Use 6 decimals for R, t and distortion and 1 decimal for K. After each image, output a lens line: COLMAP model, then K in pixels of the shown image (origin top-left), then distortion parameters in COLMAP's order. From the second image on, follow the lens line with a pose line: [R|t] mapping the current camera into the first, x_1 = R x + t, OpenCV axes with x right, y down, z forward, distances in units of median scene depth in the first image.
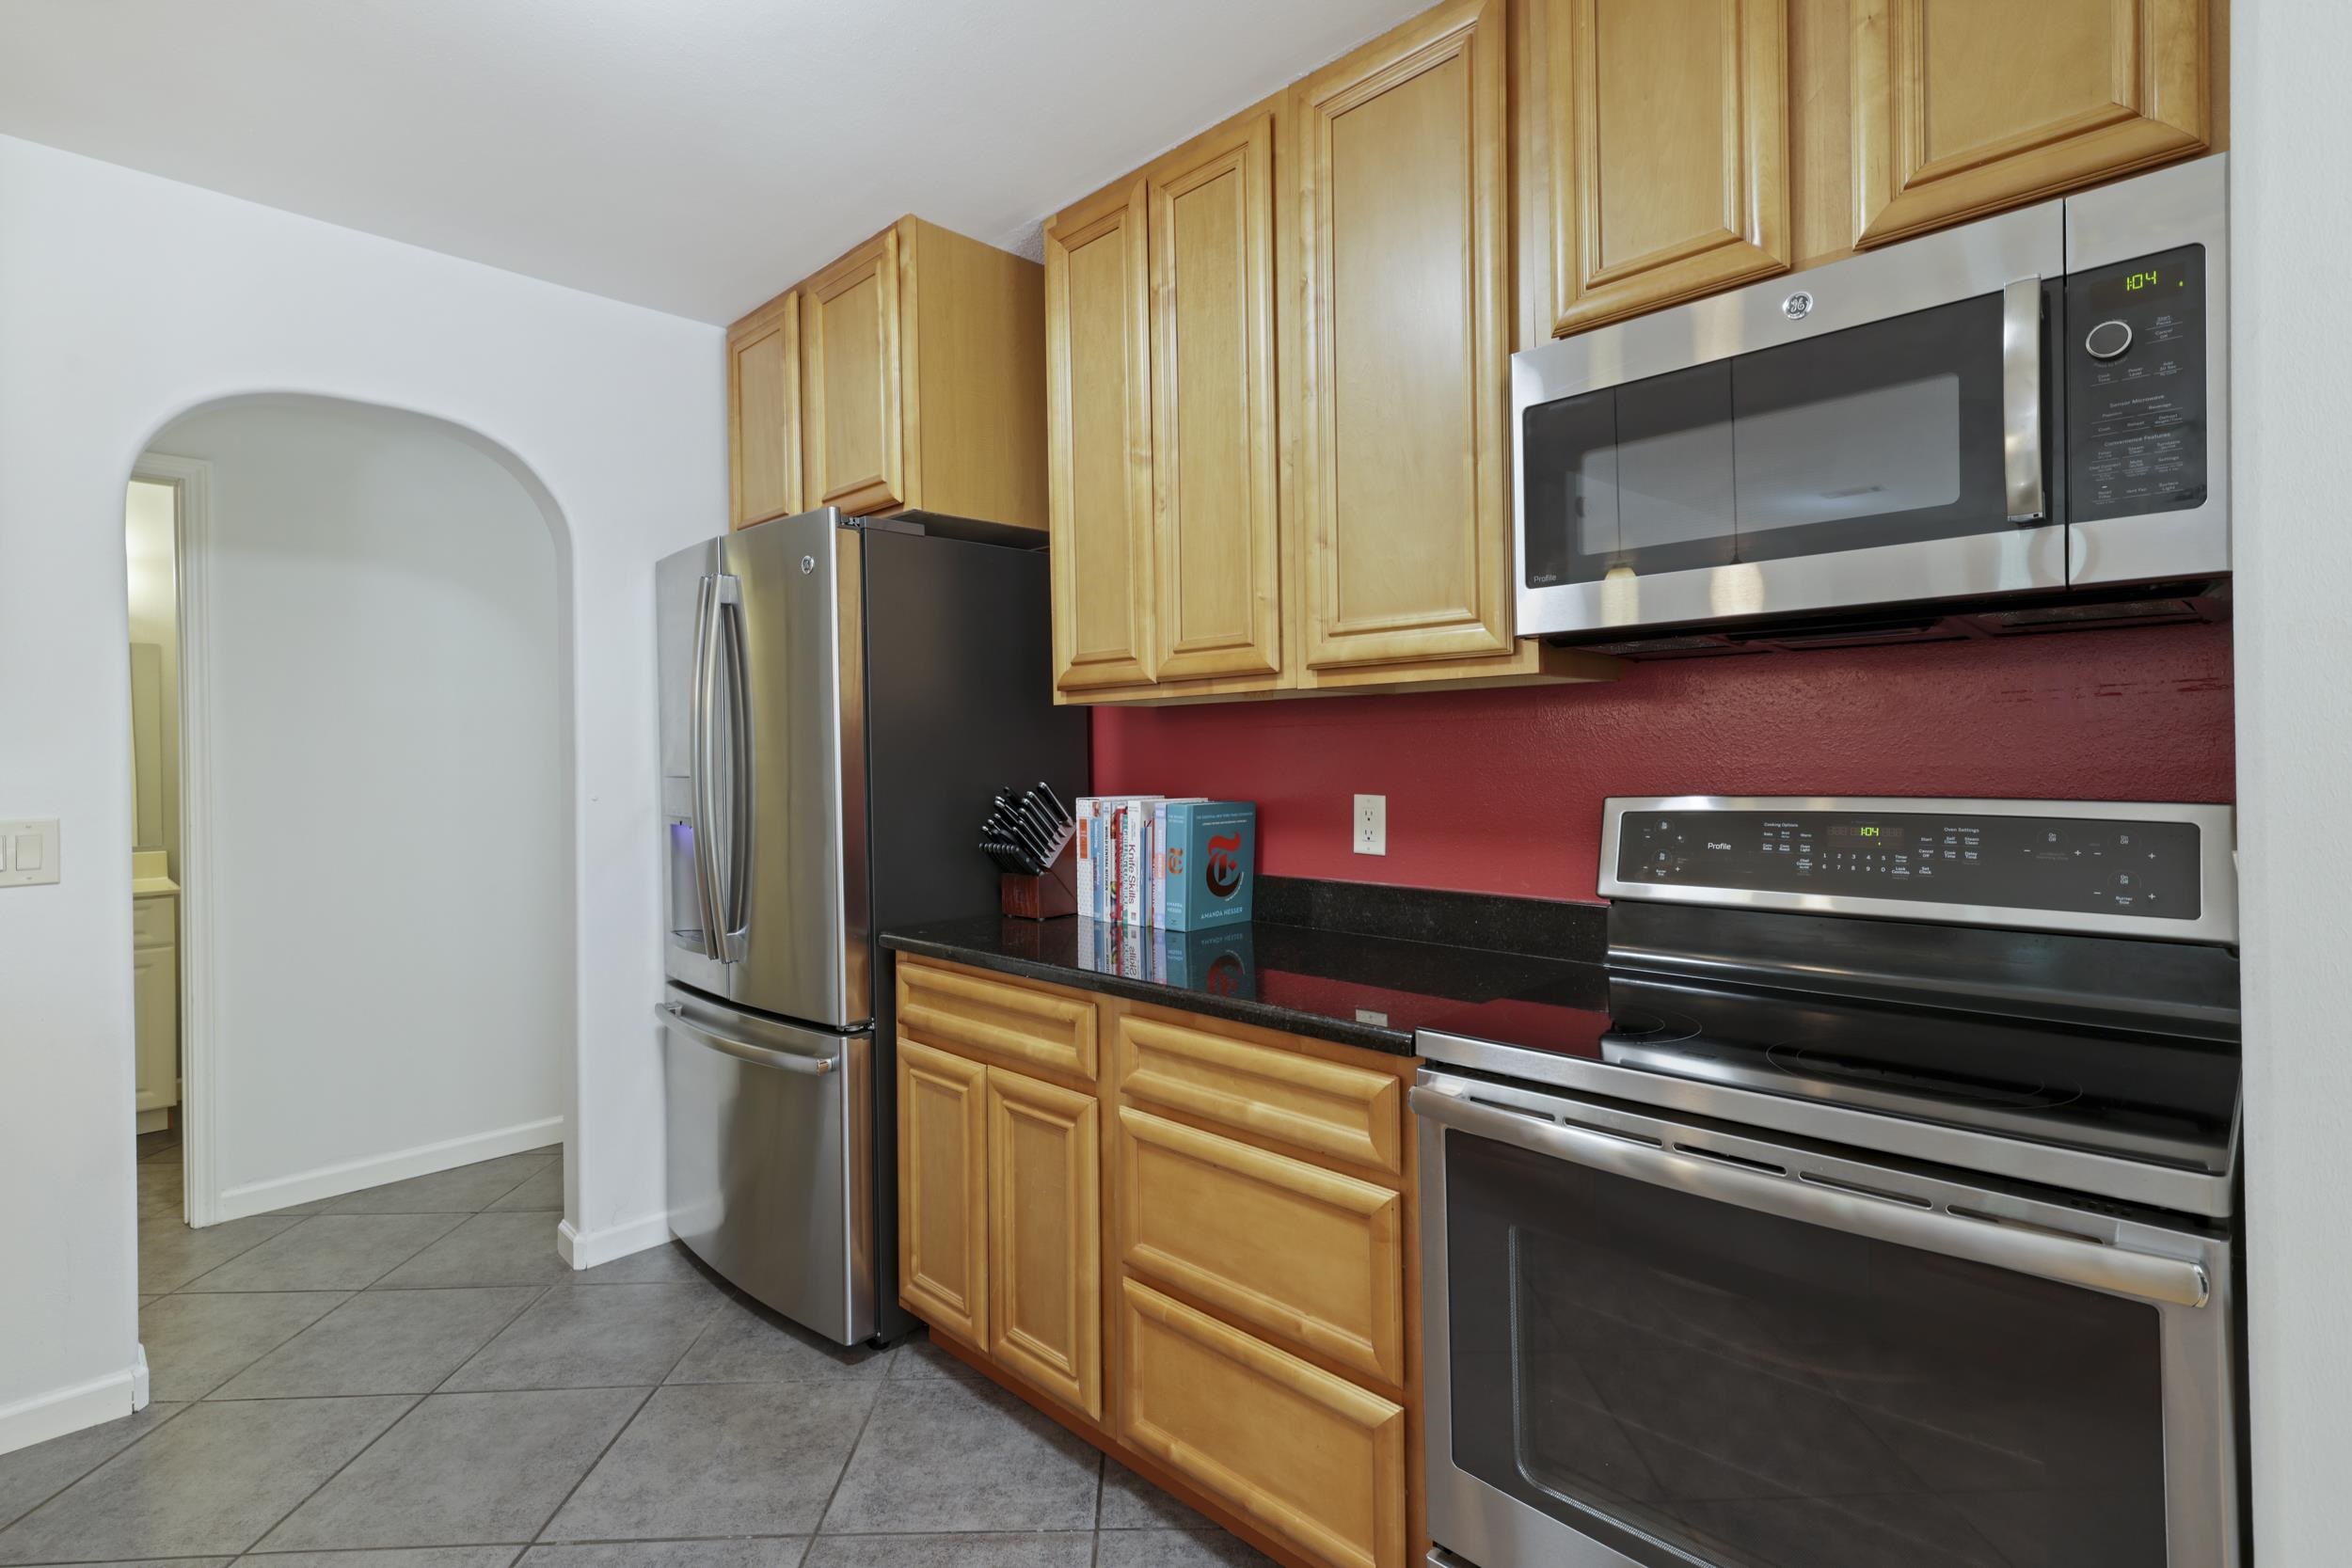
lens RADIAL K [[1101.9, 0, 1166.0], [0, 1101.9, 773.4], [0, 0, 1]] dist [-0.001526, -0.000175]
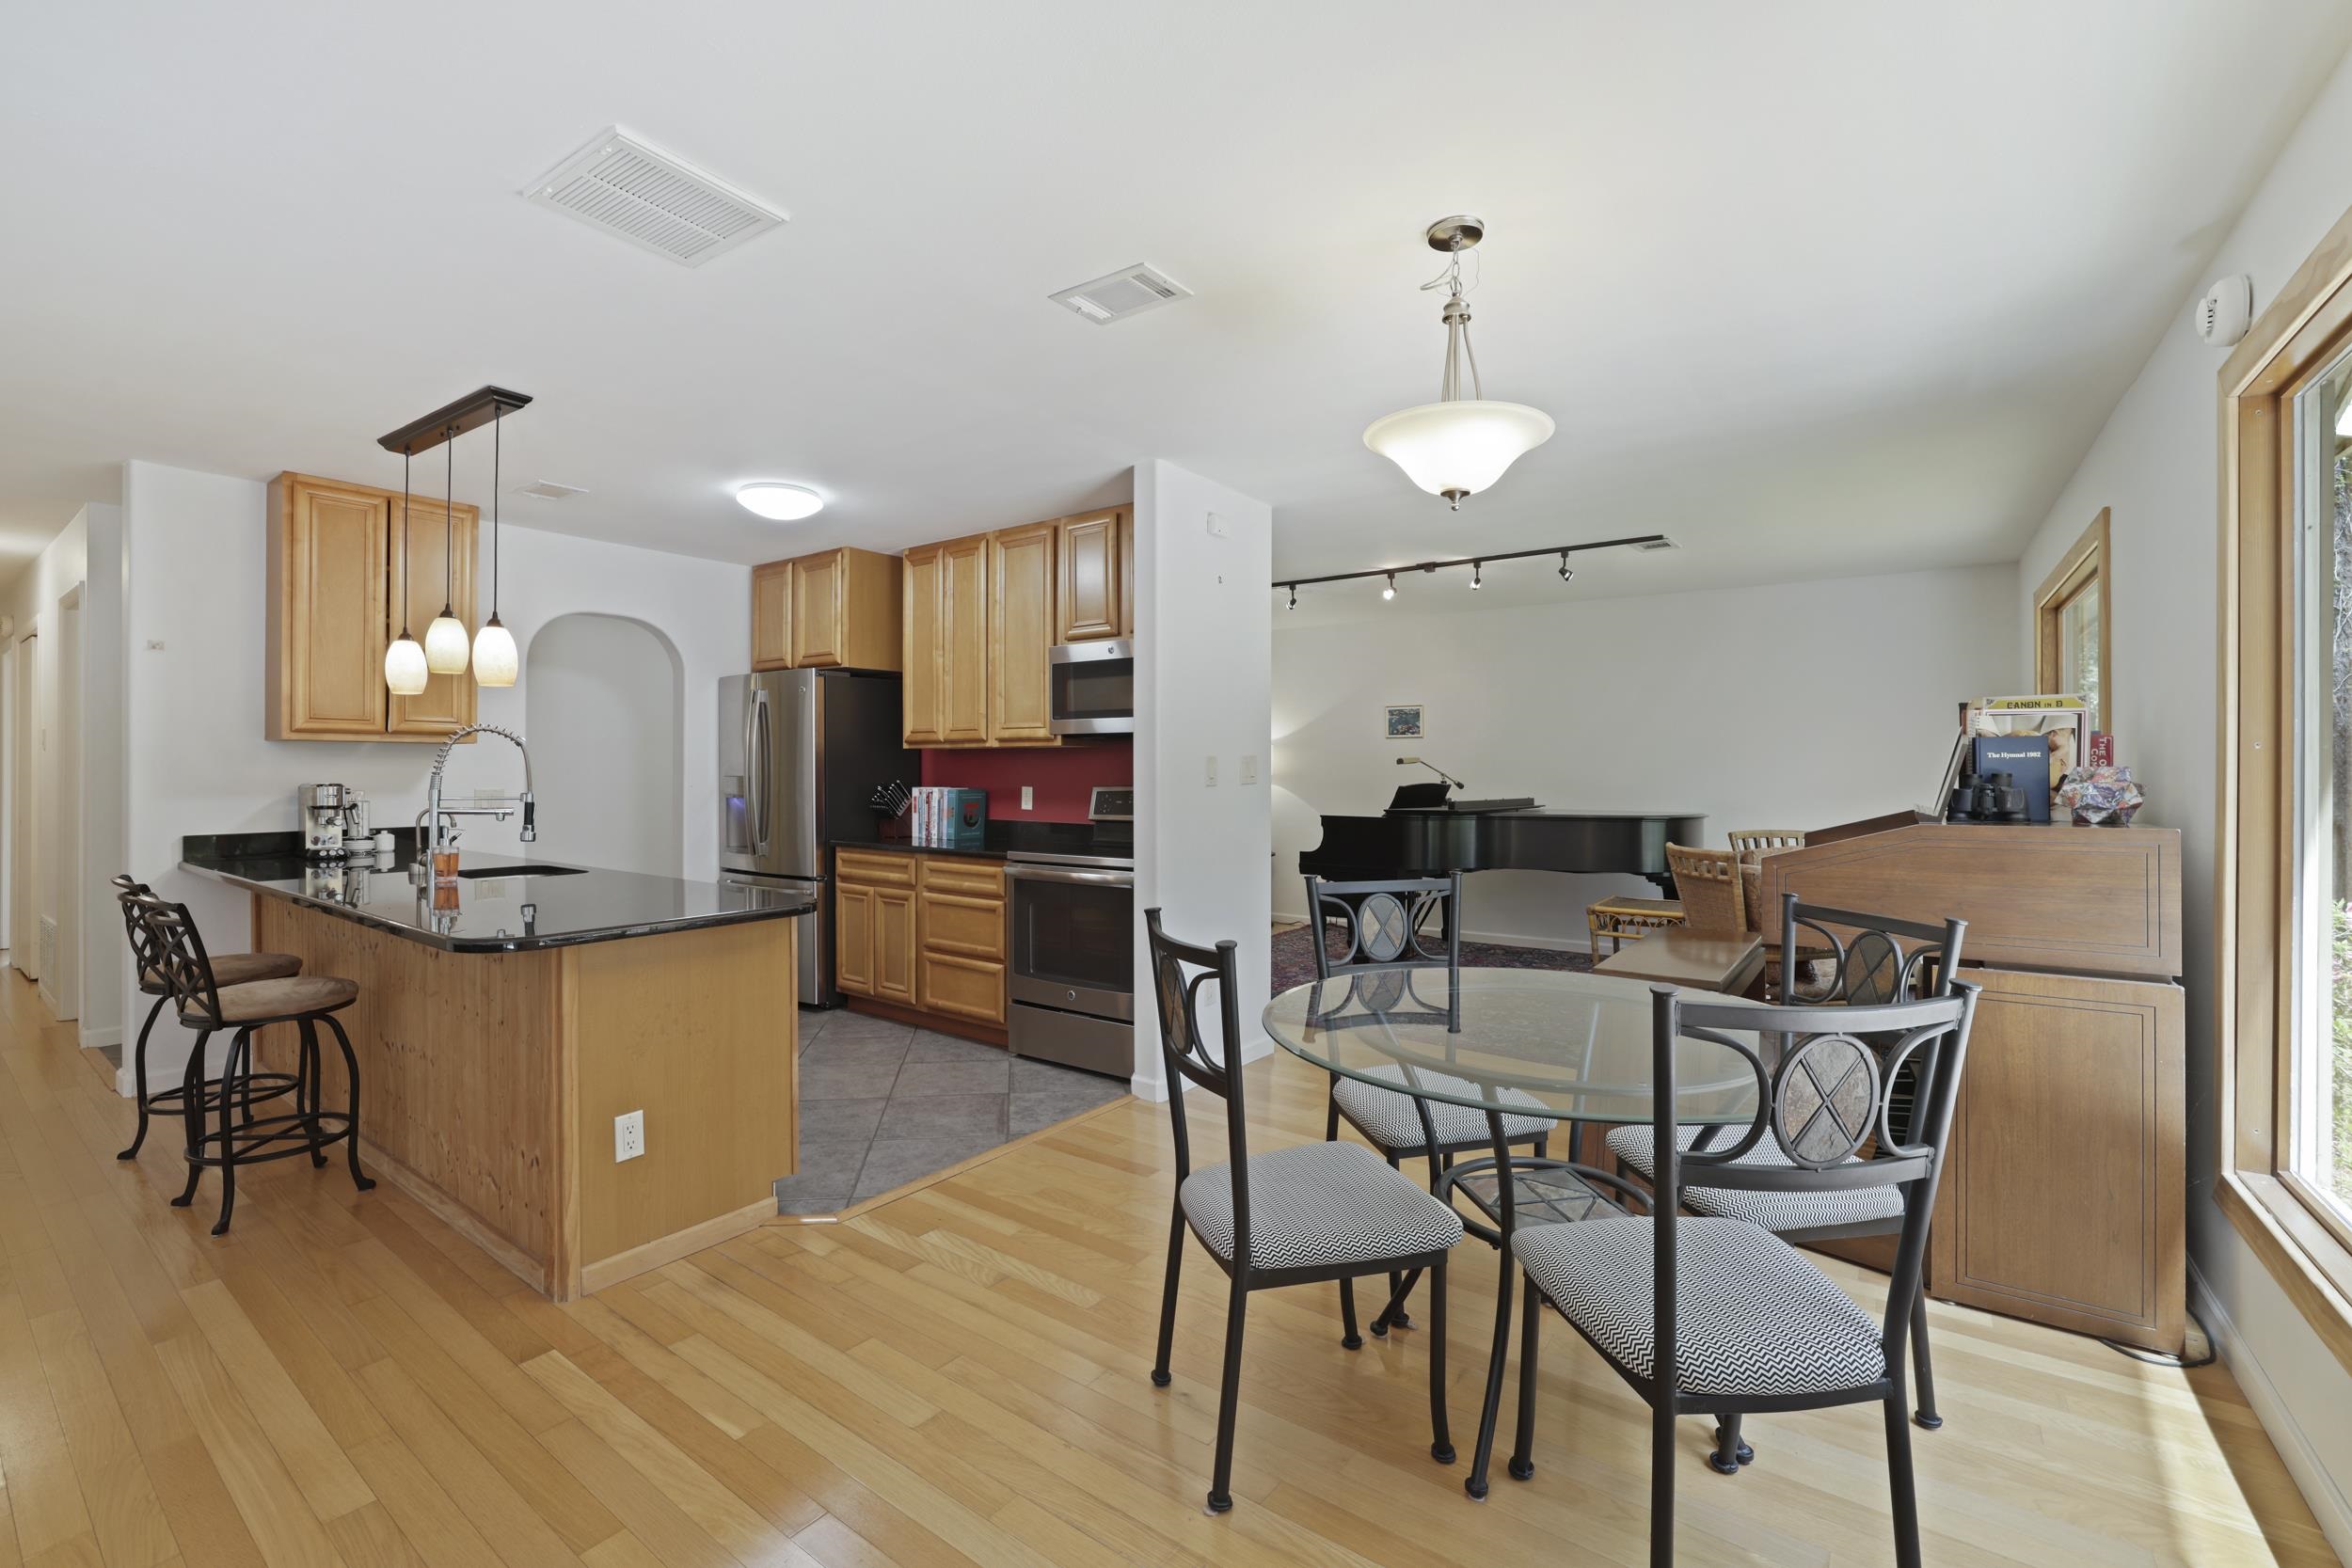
lens RADIAL K [[1007.6, 0, 1167.4], [0, 1007.6, 777.4], [0, 0, 1]] dist [-0.023267, 0.000060]
pose [[0.988882, 0.017738, 0.147642, 0.159003], [-0.015740, 0.999768, -0.014690, 0.027090], [-0.147868, 0.012203, 0.988932, -1.374074]]
